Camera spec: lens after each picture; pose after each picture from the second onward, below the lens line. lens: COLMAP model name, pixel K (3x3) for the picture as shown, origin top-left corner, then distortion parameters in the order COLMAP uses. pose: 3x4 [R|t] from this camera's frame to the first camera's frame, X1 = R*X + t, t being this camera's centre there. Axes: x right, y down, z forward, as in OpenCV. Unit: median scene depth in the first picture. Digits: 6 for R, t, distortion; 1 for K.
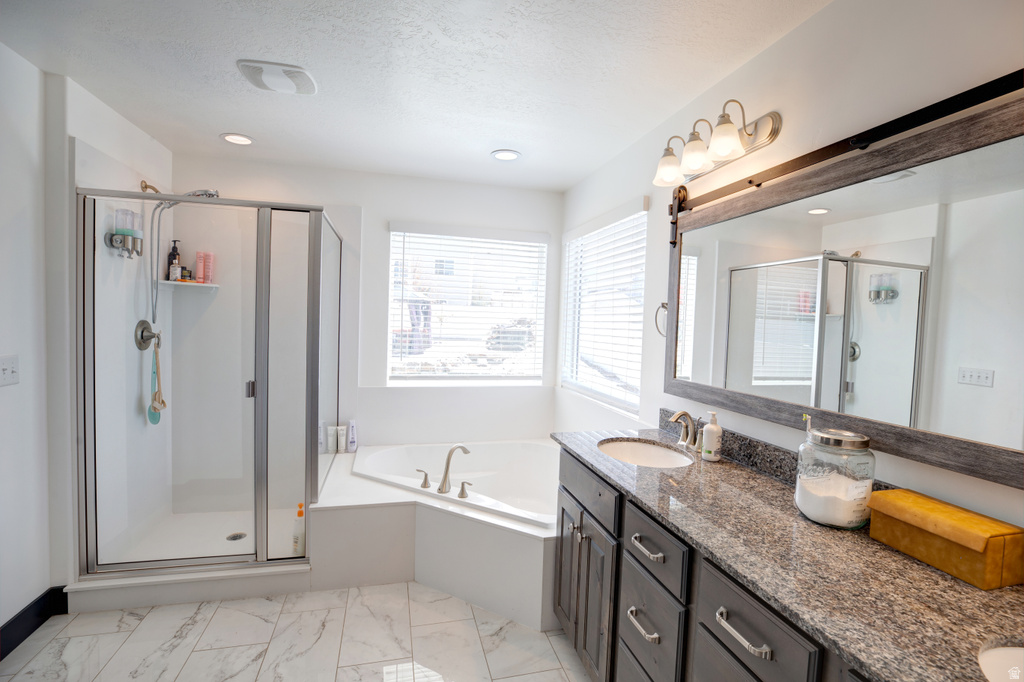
lens RADIAL K [[483.5, 0, 512.0], [0, 483.5, 341.0], [0, 0, 1]] dist [-0.002647, -0.000292]
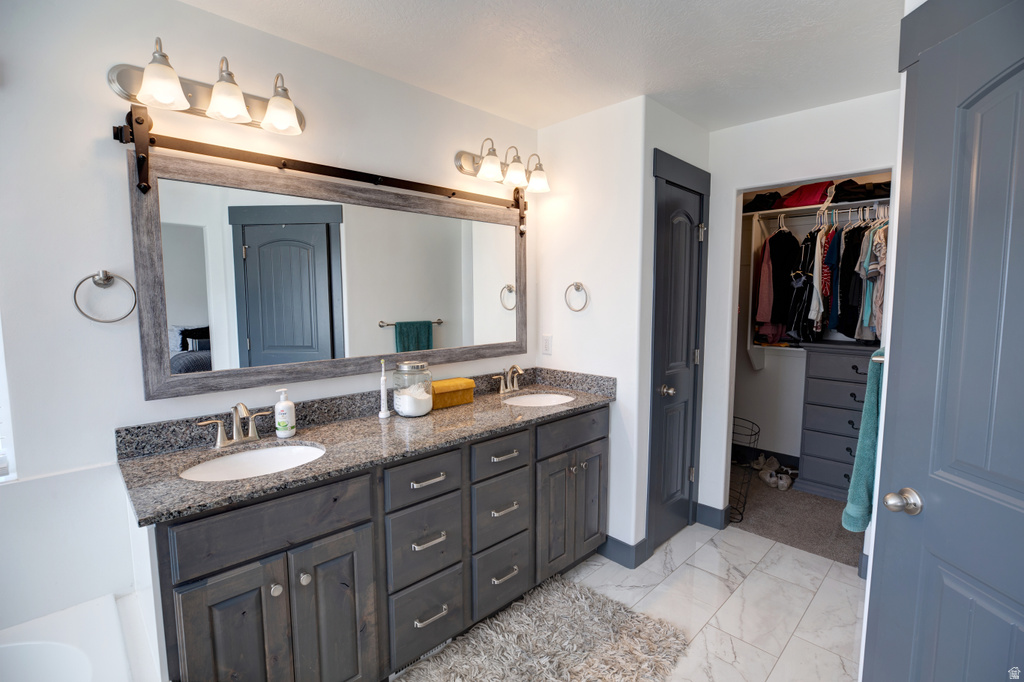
lens RADIAL K [[483.5, 0, 512.0], [0, 483.5, 341.0], [0, 0, 1]] dist [-0.002647, -0.000292]
pose [[-0.498696, -0.109385, 0.859847, -0.728460], [0.024791, 0.989799, 0.140295, -0.086960], [-0.866422, 0.091281, -0.490897, 1.173638]]
